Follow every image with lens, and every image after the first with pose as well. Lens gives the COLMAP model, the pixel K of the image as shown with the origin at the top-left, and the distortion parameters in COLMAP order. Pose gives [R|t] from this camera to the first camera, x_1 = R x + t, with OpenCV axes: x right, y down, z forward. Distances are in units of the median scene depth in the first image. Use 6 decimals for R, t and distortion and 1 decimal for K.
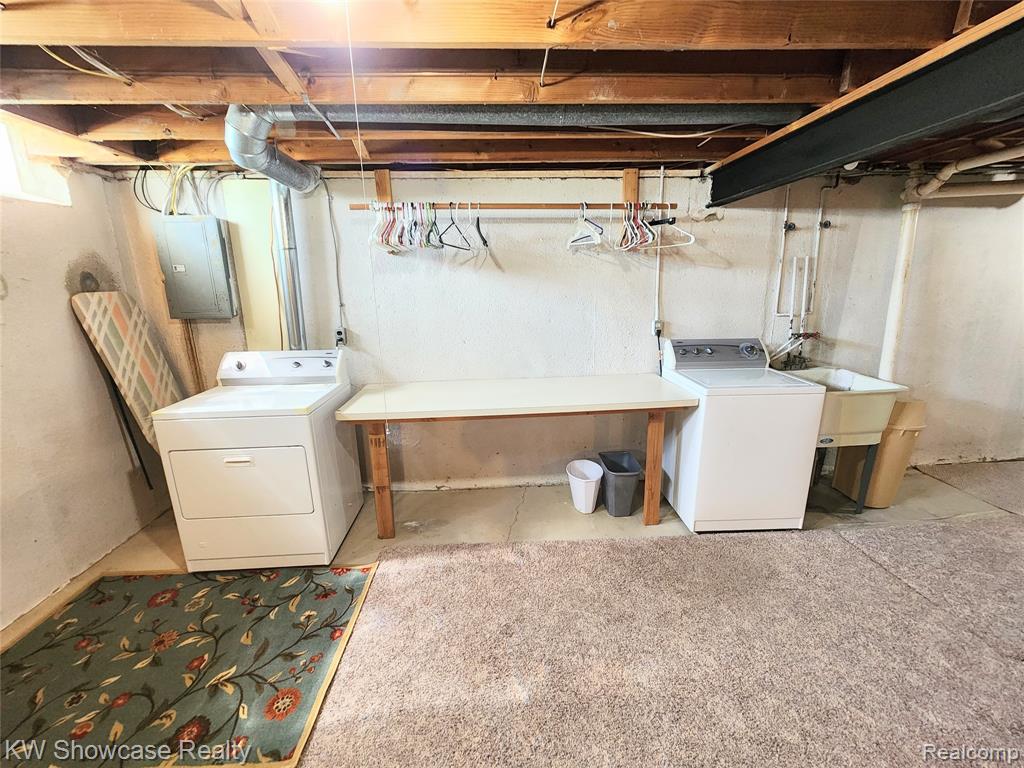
lens RADIAL K [[424.9, 0, 514.5], [0, 424.9, 379.4], [0, 0, 1]] dist [-0.000255, 0.000551]
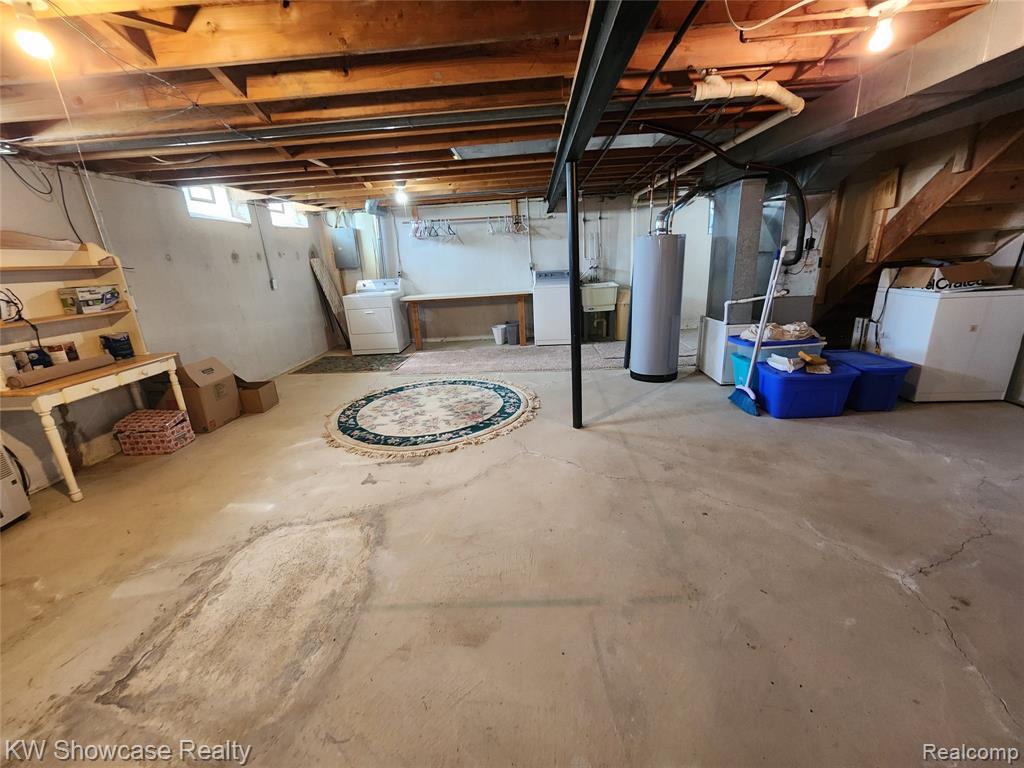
lens RADIAL K [[424.9, 0, 514.5], [0, 424.9, 379.4], [0, 0, 1]] dist [-0.000255, 0.000551]
pose [[0.994494, -0.008451, -0.104454, 0.522666], [0.014913, 0.998012, 0.061240, 0.380328], [0.103729, -0.062461, 0.992642, -1.464395]]
